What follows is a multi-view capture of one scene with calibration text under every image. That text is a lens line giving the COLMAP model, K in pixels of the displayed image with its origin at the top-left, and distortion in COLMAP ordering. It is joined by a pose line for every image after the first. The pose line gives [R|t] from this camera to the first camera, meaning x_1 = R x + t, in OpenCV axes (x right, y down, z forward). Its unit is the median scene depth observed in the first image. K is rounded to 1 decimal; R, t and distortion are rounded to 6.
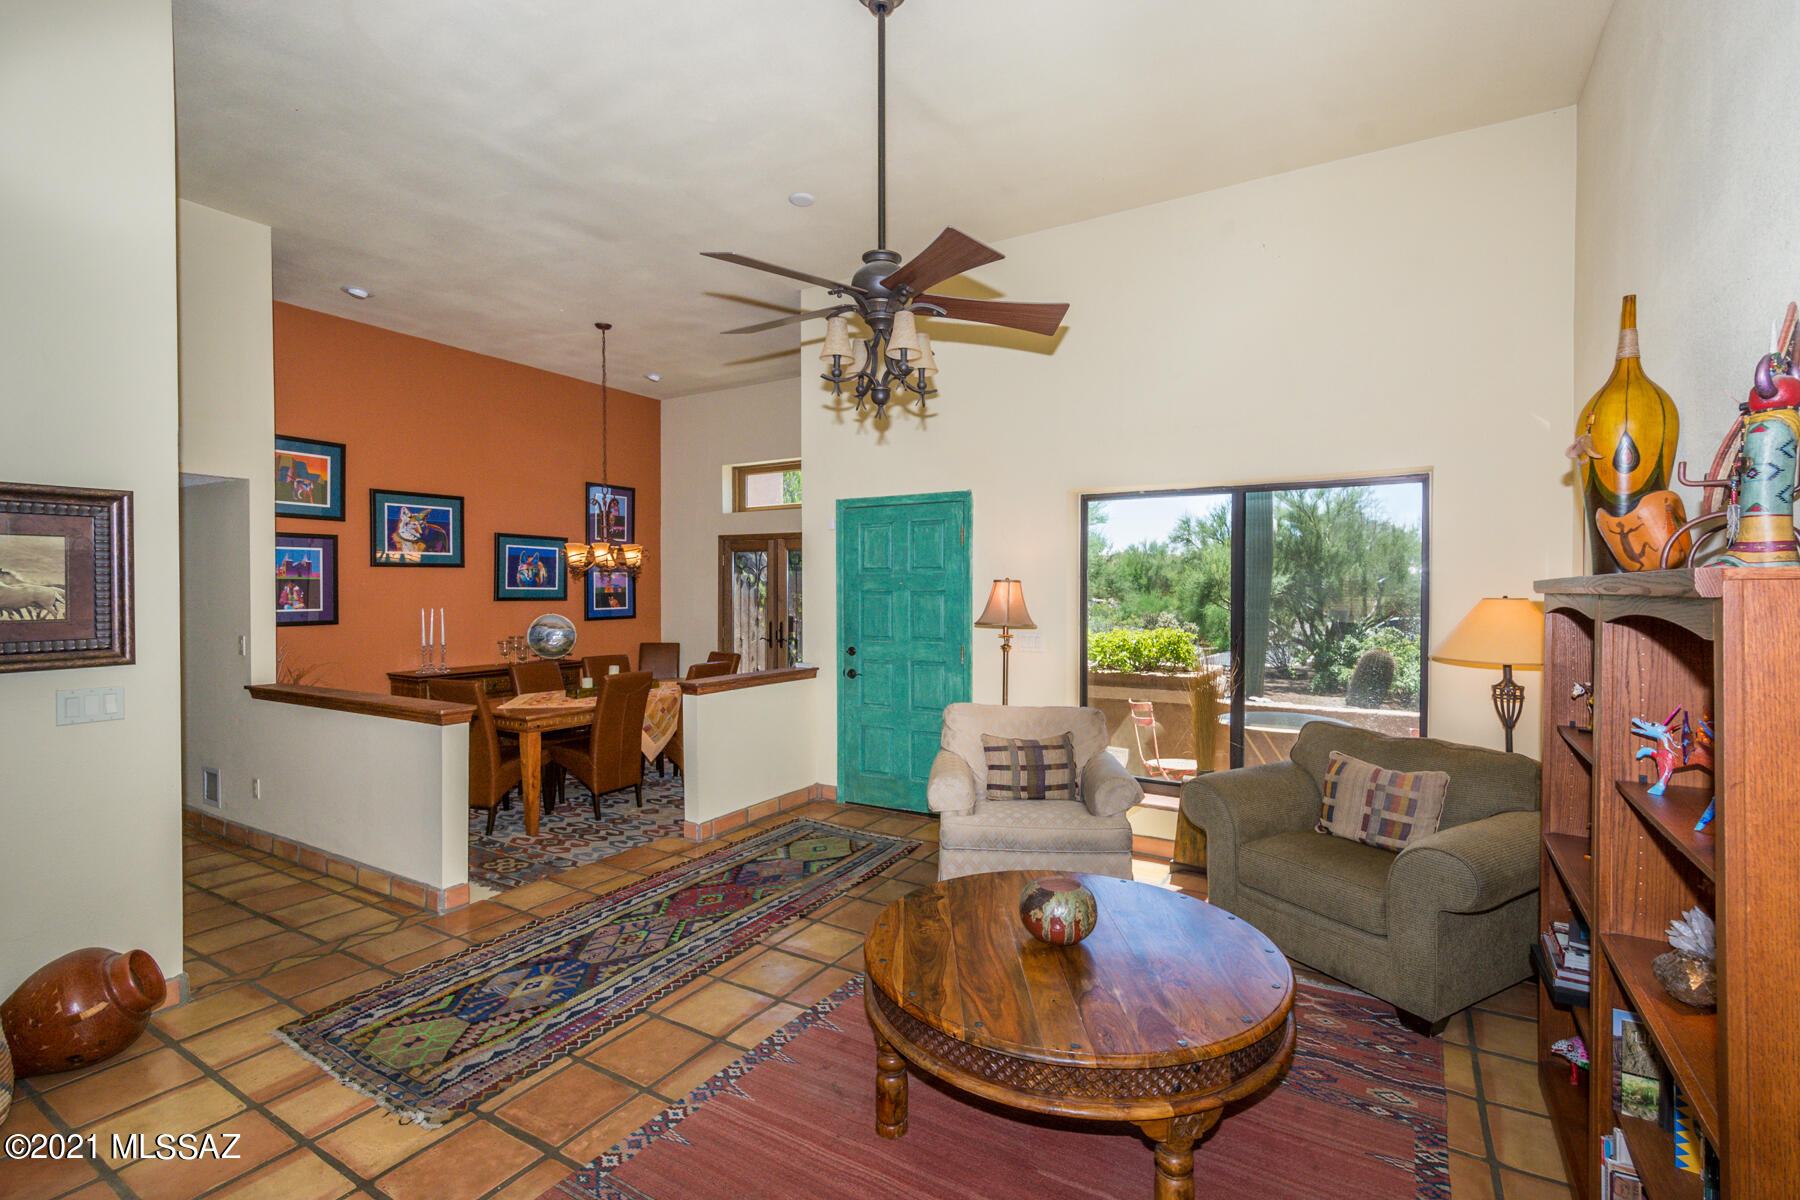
lens RADIAL K [[799.3, 0, 913.9], [0, 799.3, 598.5], [0, 0, 1]] dist [0.016987, 0.000053]
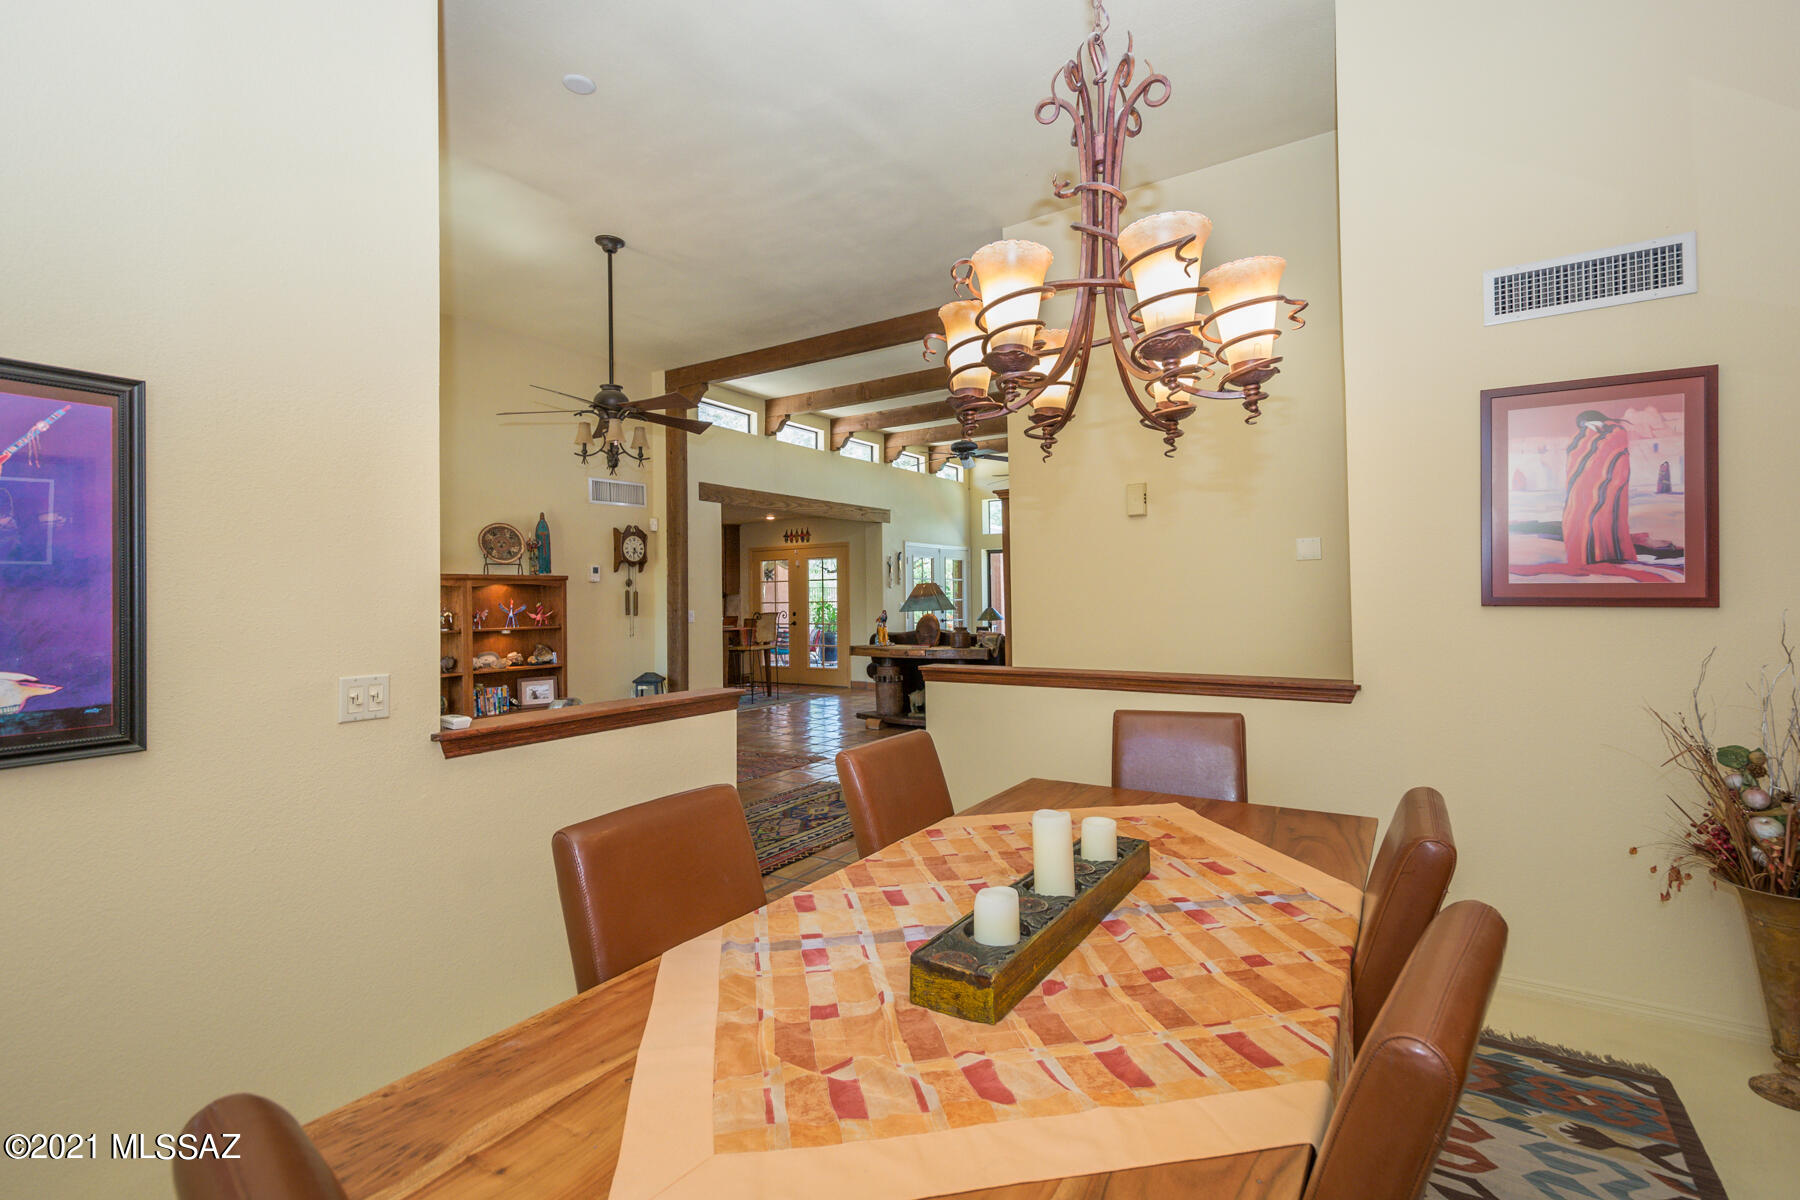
lens RADIAL K [[799.3, 0, 913.9], [0, 799.3, 598.5], [0, 0, 1]] dist [0.016987, 0.000053]
pose [[-0.999472, 0.016063, 0.028260, -0.312582], [0.016566, 0.999707, 0.017646, 0.012609], [-0.027968, 0.018105, -0.999445, 1.134230]]
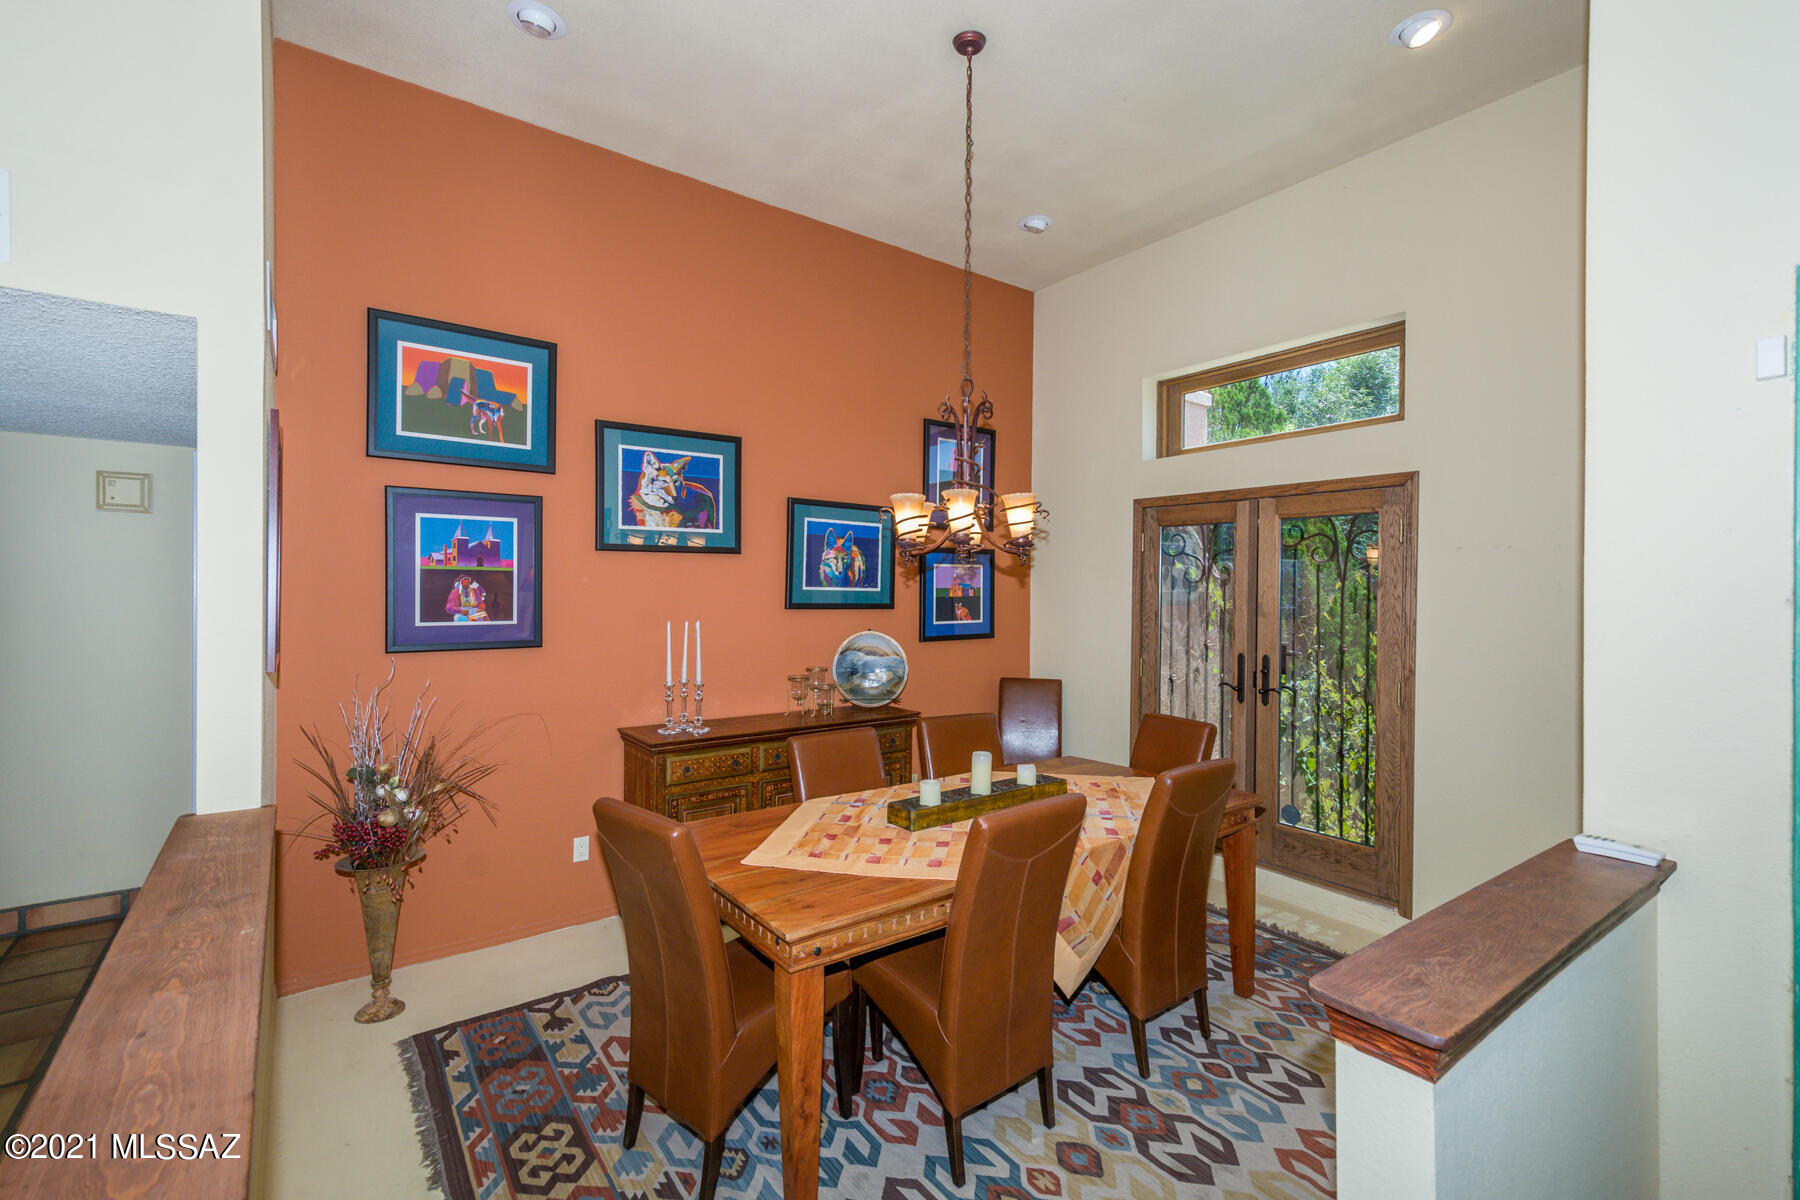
lens RADIAL K [[799.3, 0, 913.9], [0, 799.3, 598.5], [0, 0, 1]] dist [0.016987, 0.000053]
pose [[0.925804, 0.008935, -0.377899, -0.217745], [-0.011303, 0.999928, -0.004049, -0.003951], [0.377836, 0.008020, 0.925838, 0.509949]]
